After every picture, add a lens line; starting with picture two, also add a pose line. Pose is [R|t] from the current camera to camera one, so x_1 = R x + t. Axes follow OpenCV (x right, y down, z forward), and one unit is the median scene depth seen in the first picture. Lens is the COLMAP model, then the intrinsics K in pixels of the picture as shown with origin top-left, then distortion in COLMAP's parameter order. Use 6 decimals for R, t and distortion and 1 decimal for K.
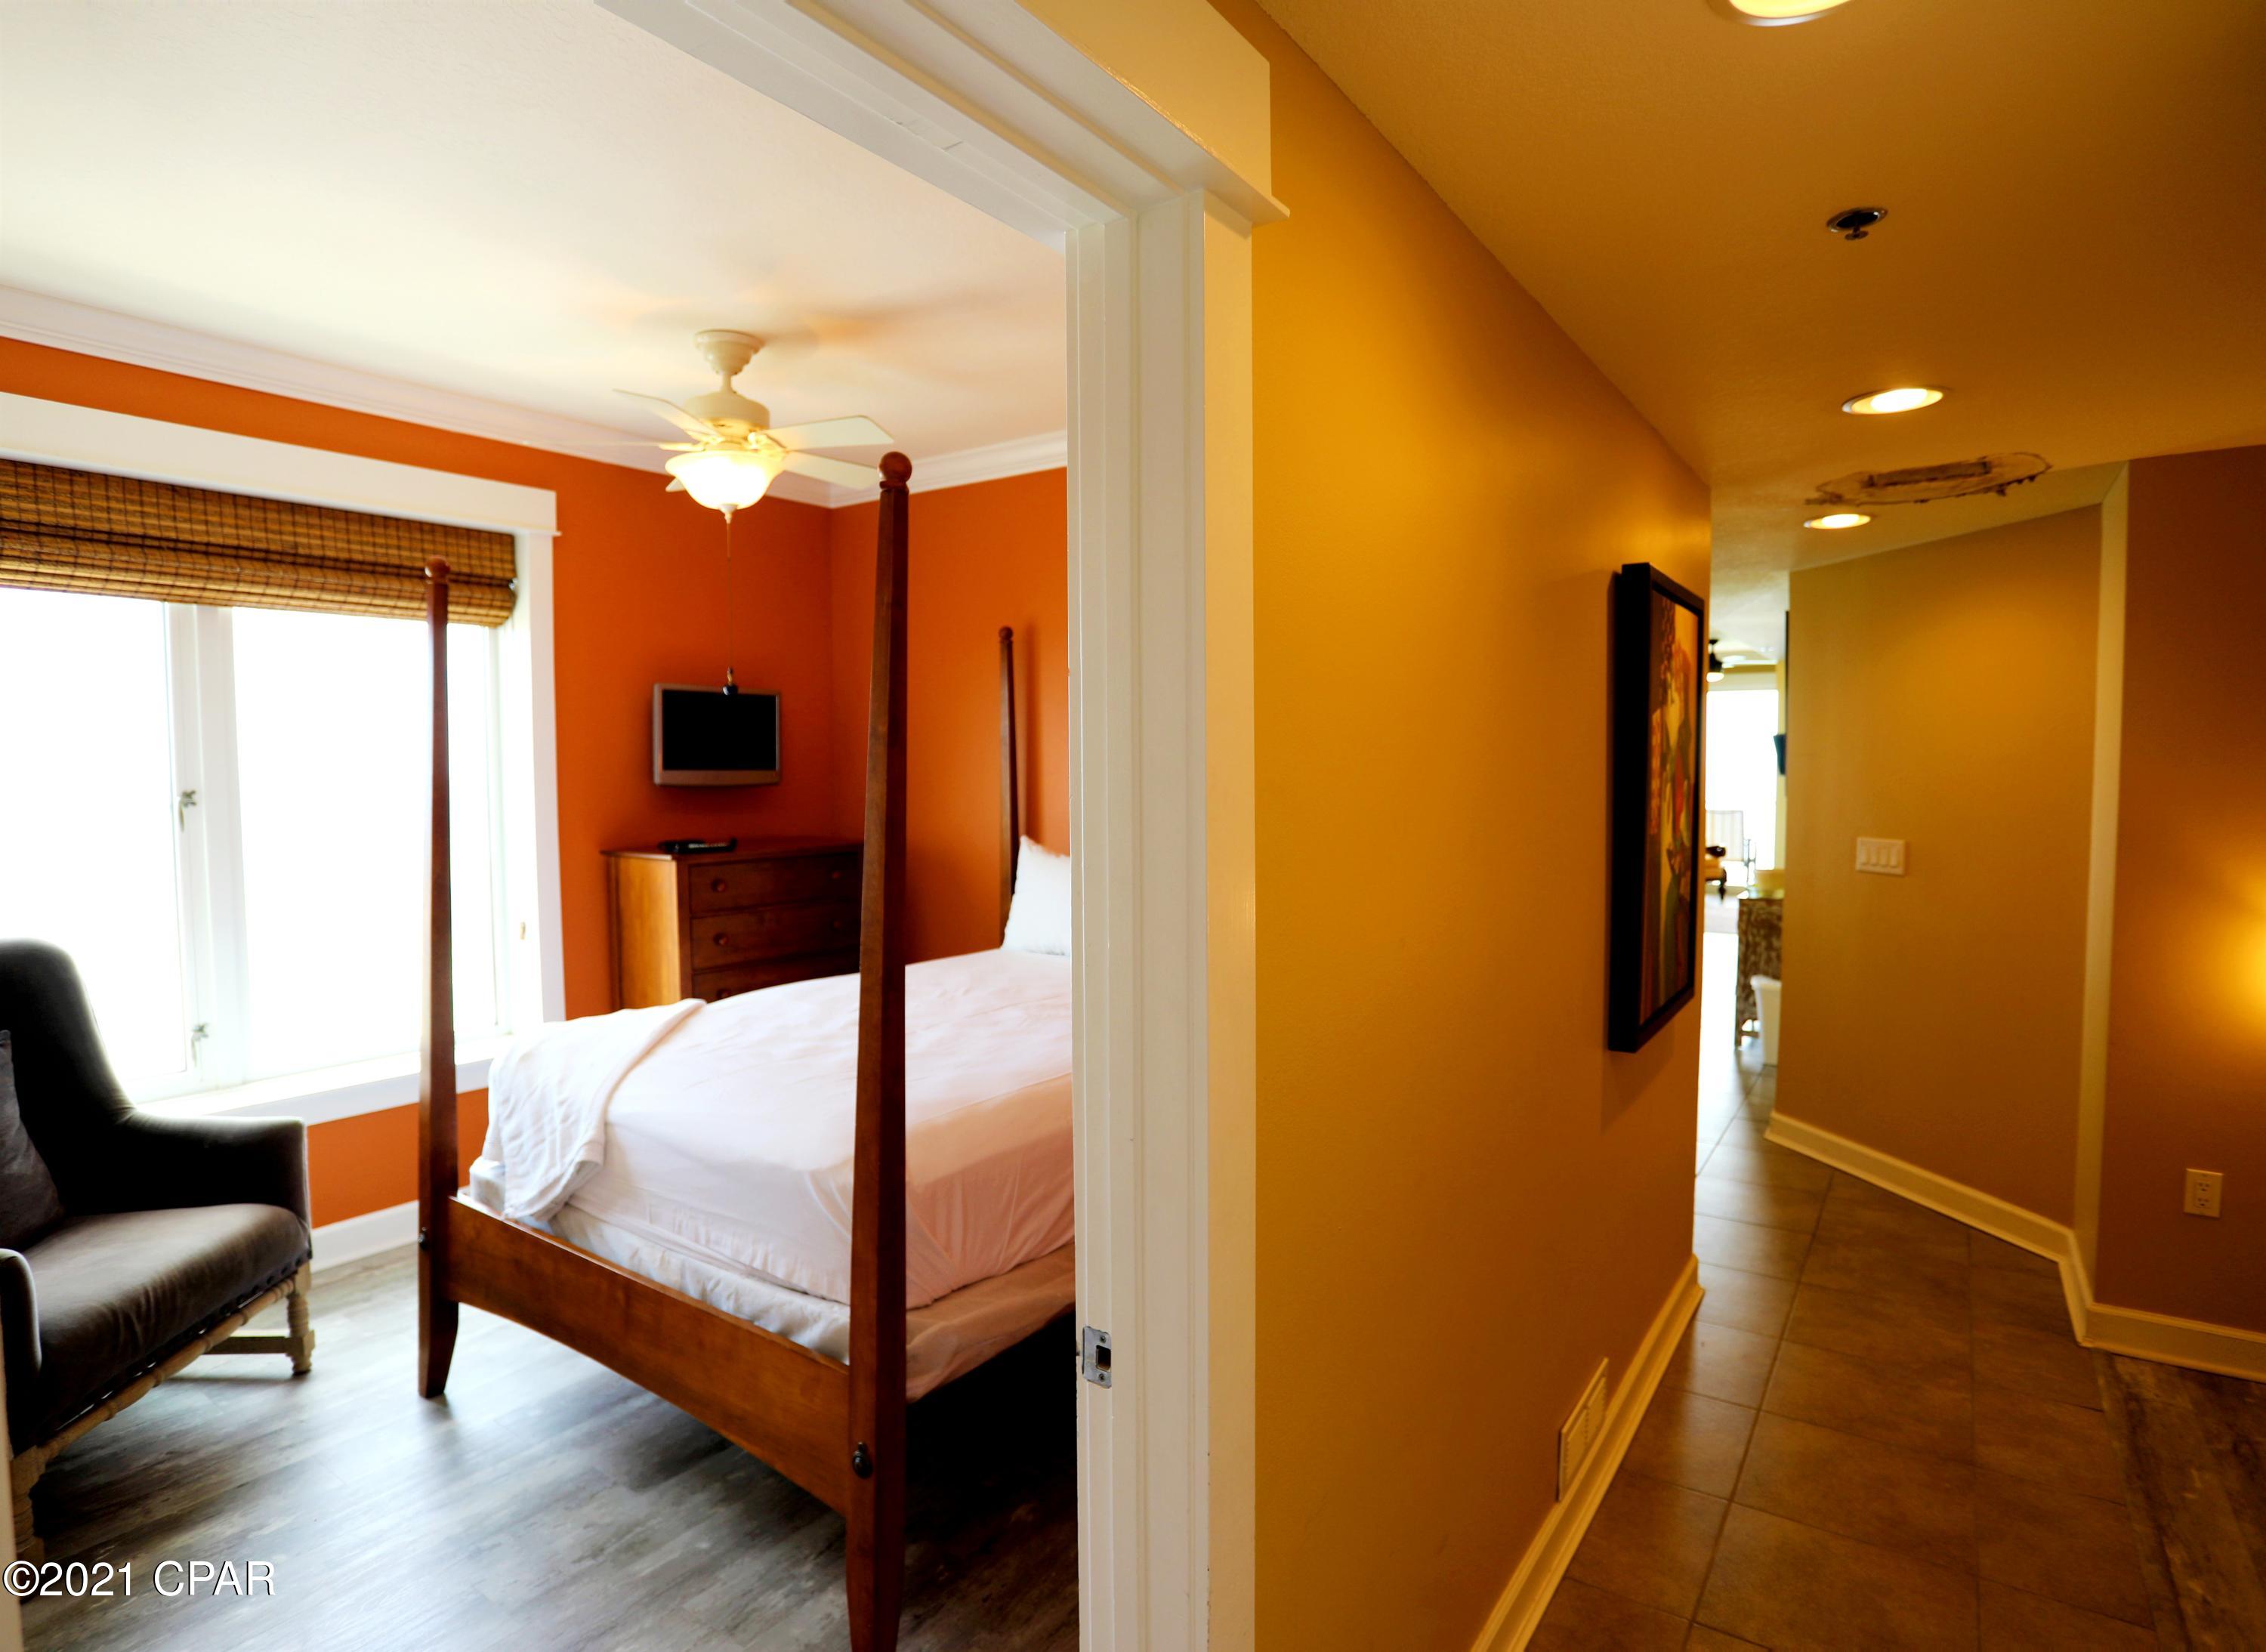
lens RADIAL K [[1238.8, 0, 1133.0], [0, 1238.8, 826.0], [0, 0, 1]] dist [-0.020663, 0.021308]
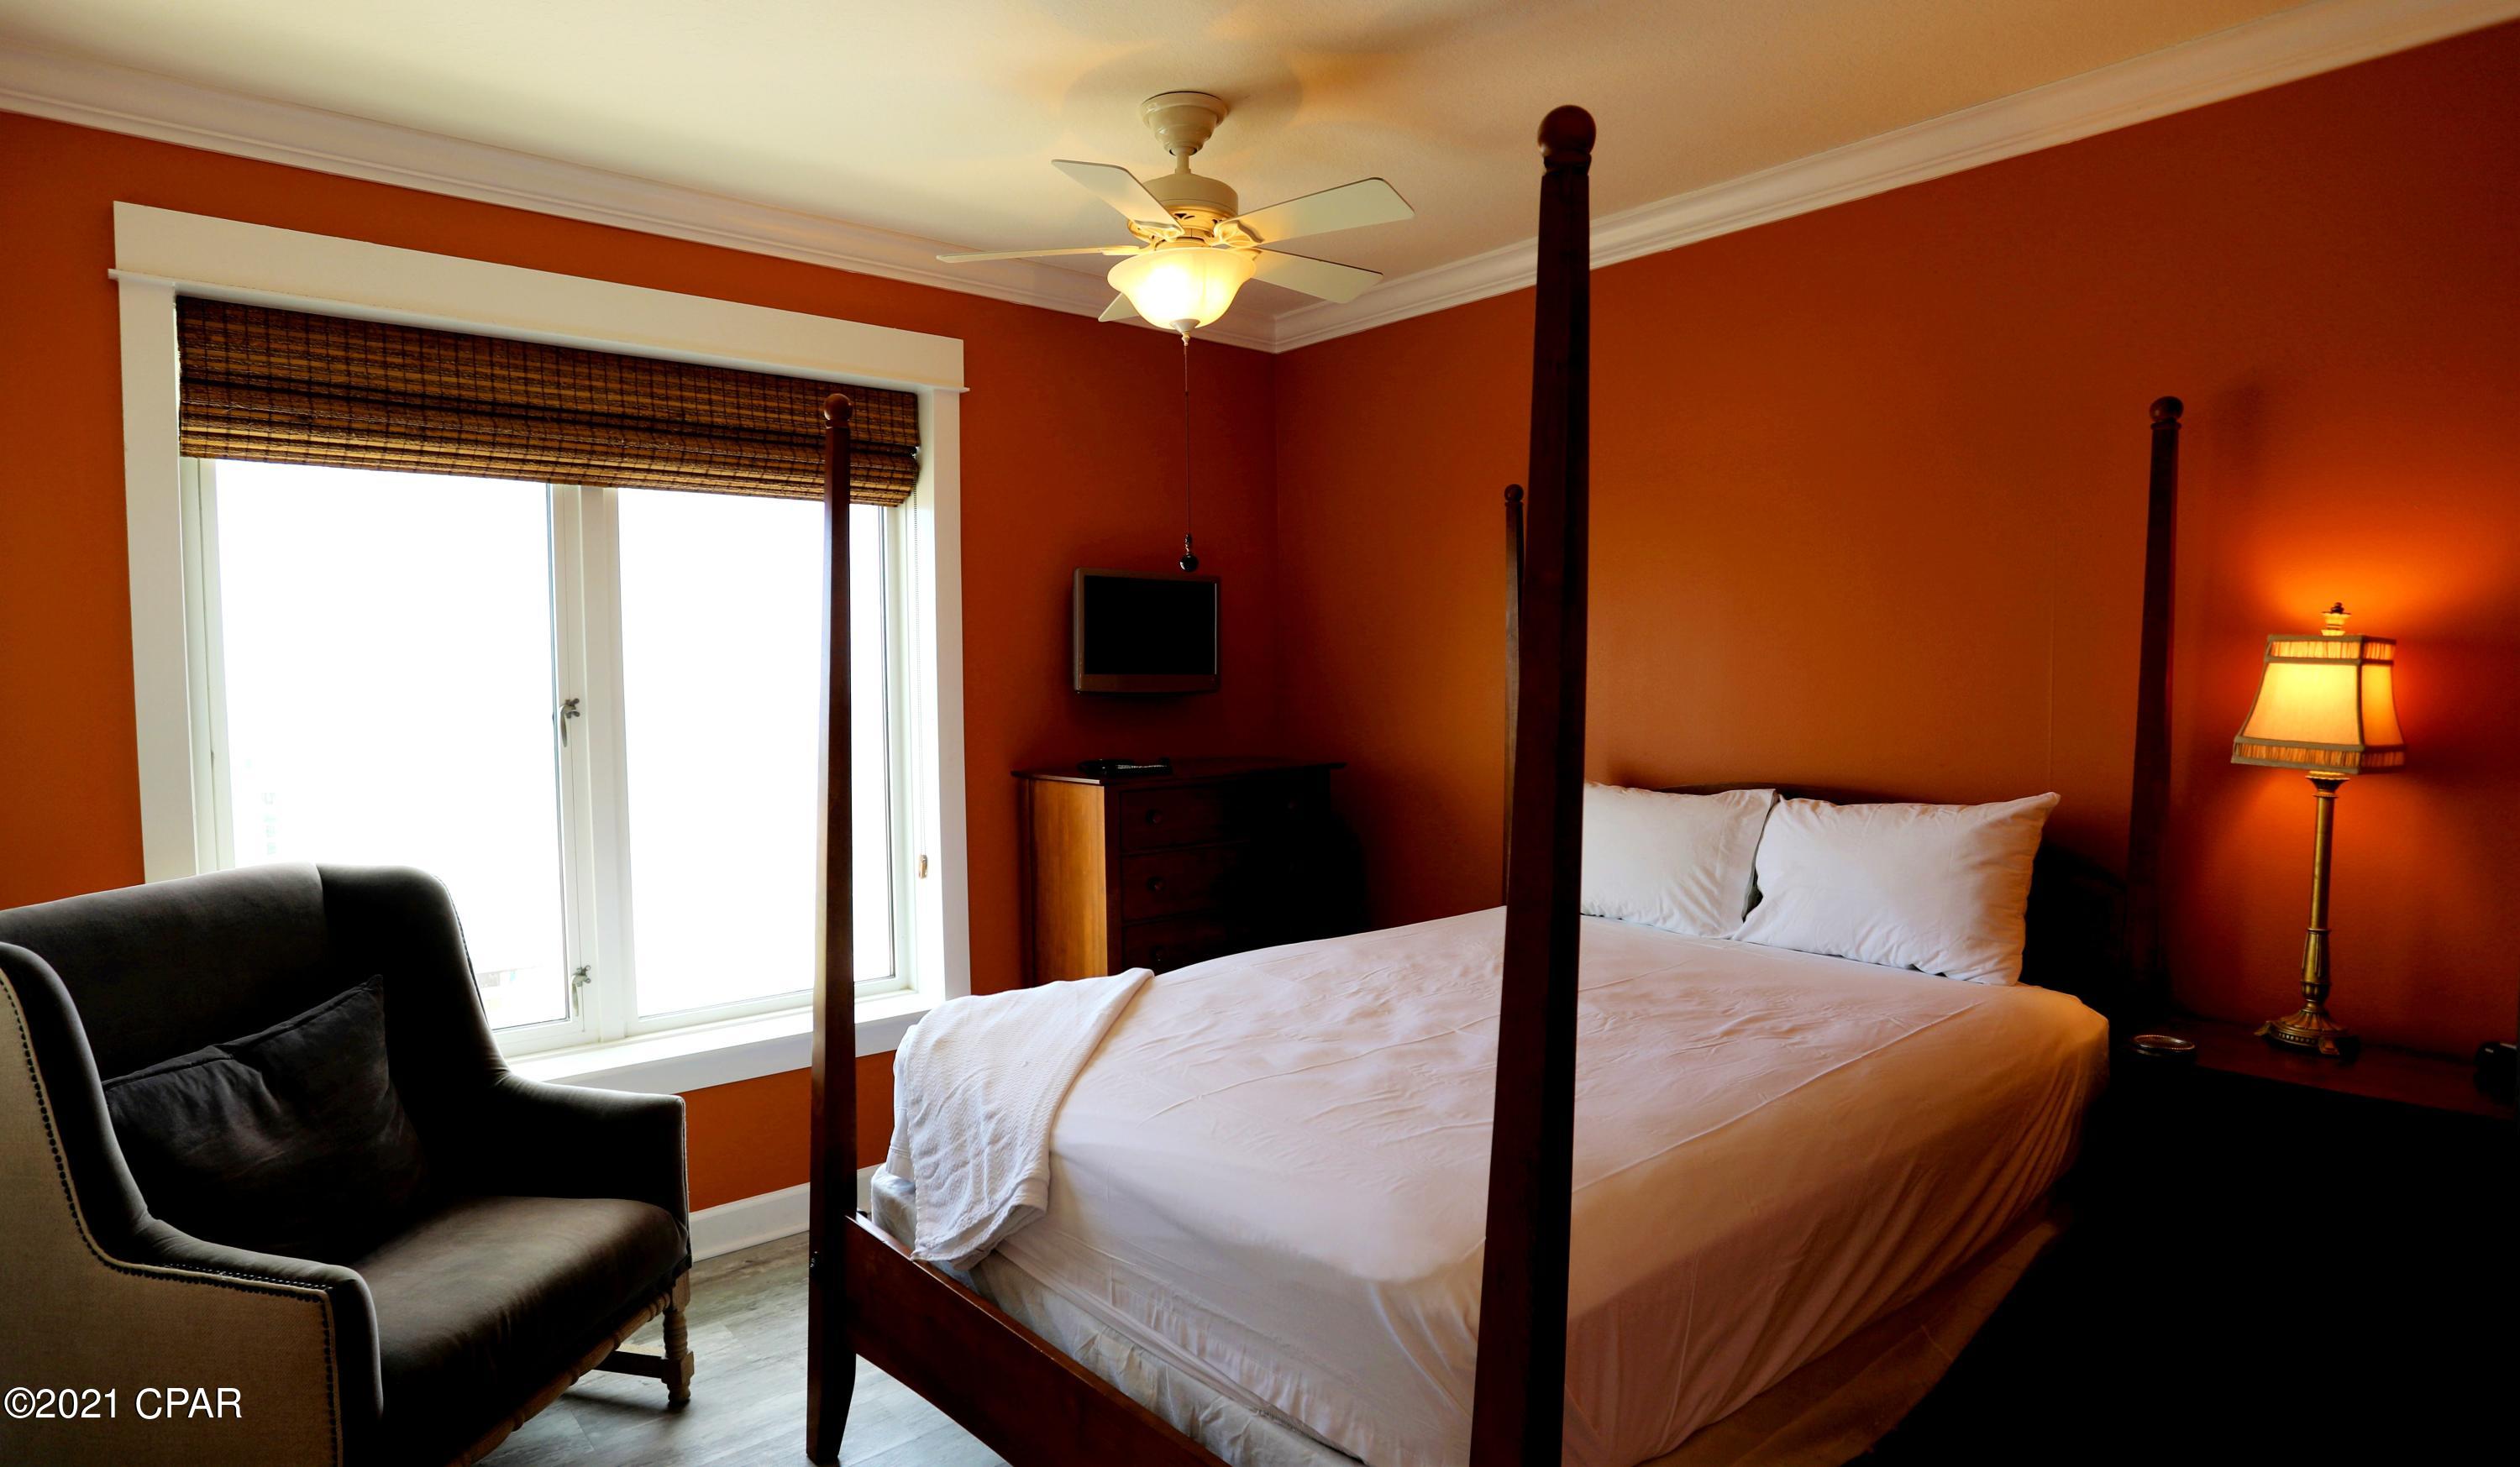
lens RADIAL K [[1402.5, 0, 1260.0], [0, 1402.5, 733.5], [0, 0, 1]] dist [-0.003228, 0.000197]
pose [[0.977521, 0.002473, -0.210825, -0.089625], [-0.004272, 0.999958, -0.008077, 0.001729], [0.210797, 0.008796, 0.977490, 0.148135]]
